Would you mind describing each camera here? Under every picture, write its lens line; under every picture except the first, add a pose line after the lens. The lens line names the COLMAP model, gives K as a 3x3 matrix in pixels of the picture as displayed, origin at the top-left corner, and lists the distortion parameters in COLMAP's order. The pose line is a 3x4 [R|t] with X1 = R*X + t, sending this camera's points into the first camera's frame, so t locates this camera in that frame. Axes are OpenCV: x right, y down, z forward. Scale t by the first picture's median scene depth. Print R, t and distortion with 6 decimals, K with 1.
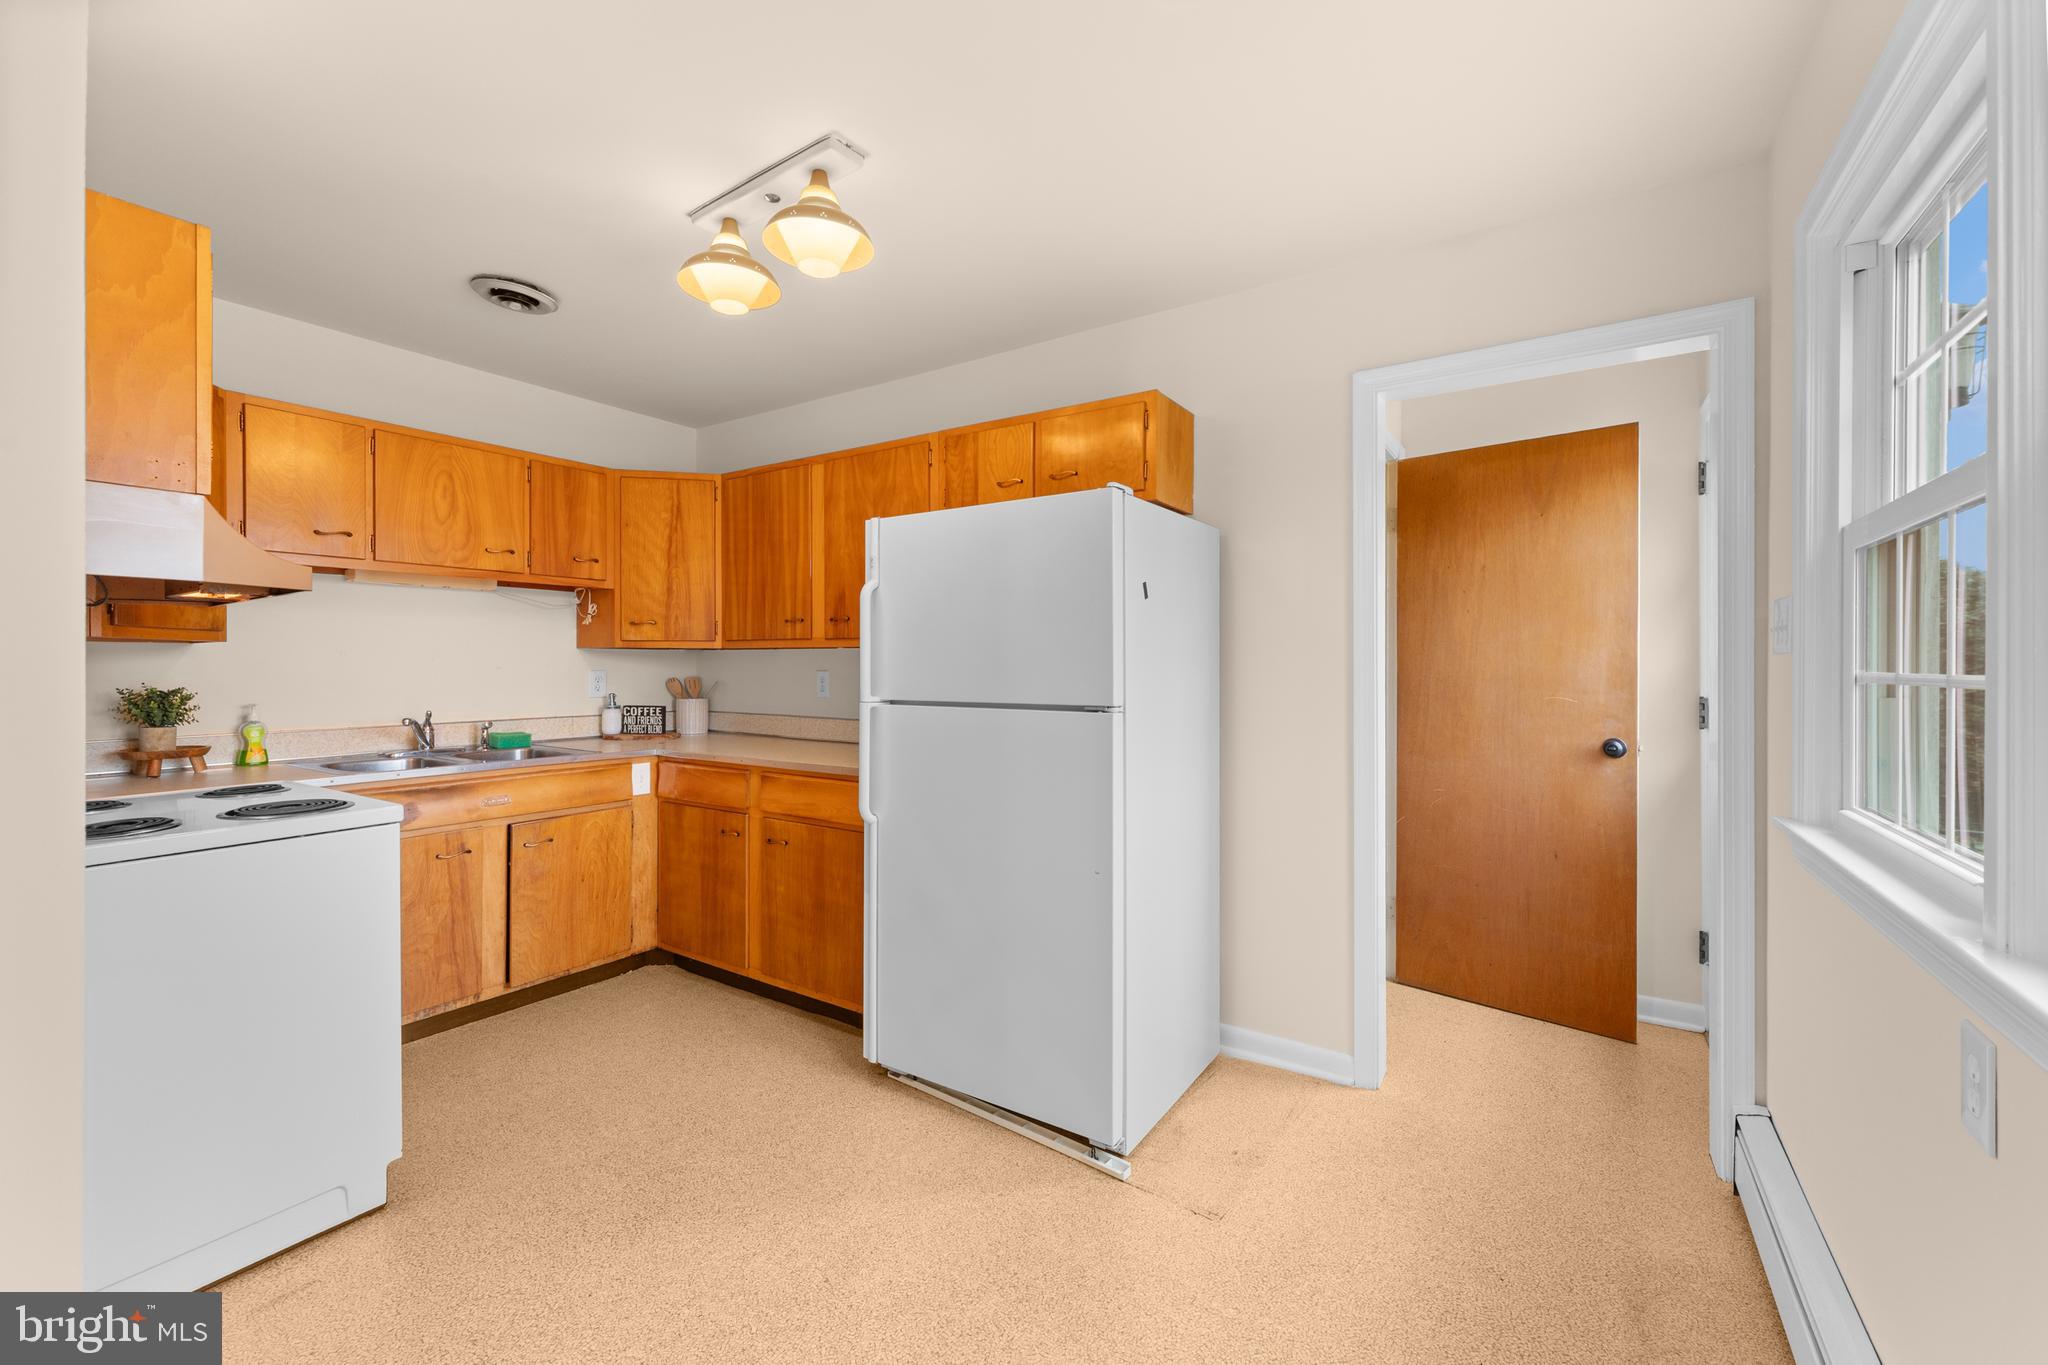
lens RADIAL K [[826.8, 0, 1027.1], [0, 826.8, 666.3], [0, 0, 1]] dist [-0.000768, -0.000104]
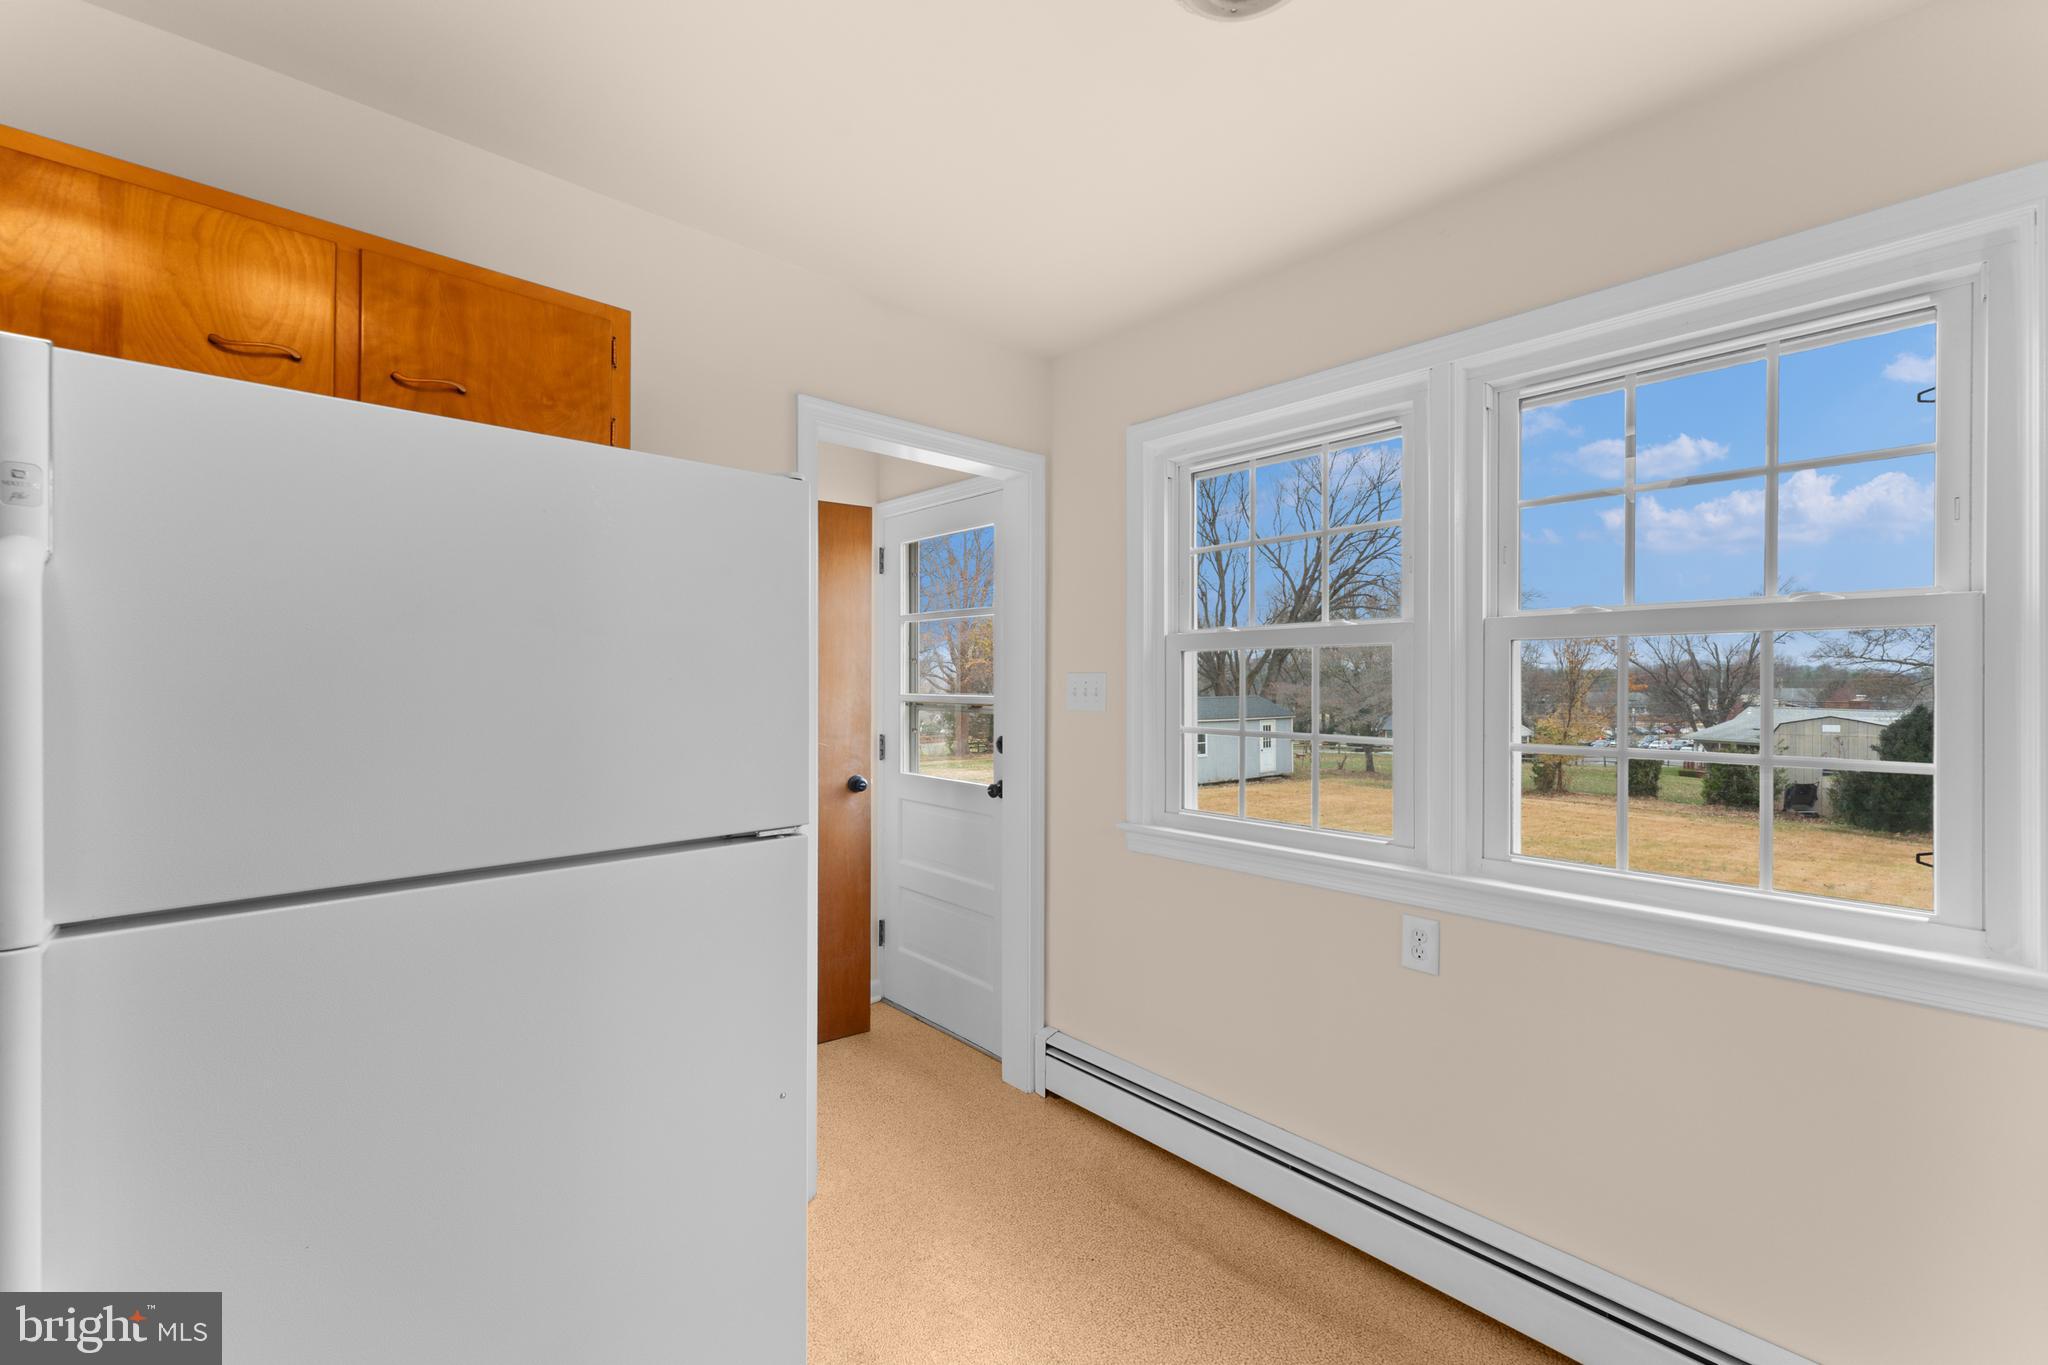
lens RADIAL K [[815.7, 0, 1024.0], [0, 815.7, 682.5], [0, 0, 1]] dist [0.000007, 0.000041]
pose [[0.239700, -0.003780, 0.970840, -0.342907], [0.001944, 0.999992, 0.003413, -0.046558], [-0.970845, 0.001069, 0.239706, 0.500866]]
